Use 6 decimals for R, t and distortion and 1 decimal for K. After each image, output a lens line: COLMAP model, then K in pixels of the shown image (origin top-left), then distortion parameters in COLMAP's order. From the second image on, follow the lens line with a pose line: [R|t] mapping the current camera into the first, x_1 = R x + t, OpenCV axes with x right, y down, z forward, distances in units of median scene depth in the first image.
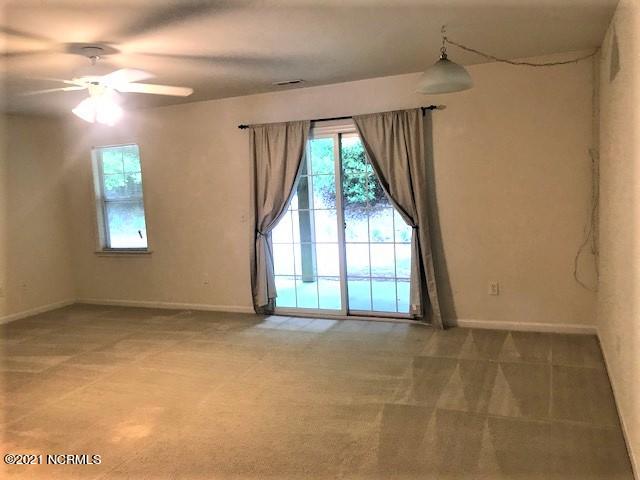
lens RADIAL K [[500.8, 0, 320.0], [0, 500.8, 240.0], [0, 0, 1]] dist [0.008526, 0.002979]
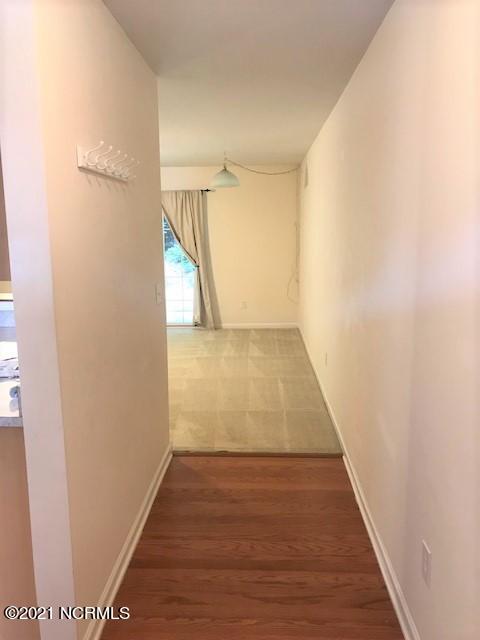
lens RADIAL K [[500.8, 0, 240.0], [0, 500.8, 320.0], [0, 0, 1]] dist [0.008526, 0.002979]
pose [[0.928414, -0.017308, 0.371144, -0.275009], [0.000998, 0.999027, 0.044092, 0.075825], [-0.371546, -0.040565, 0.927528, -0.522954]]
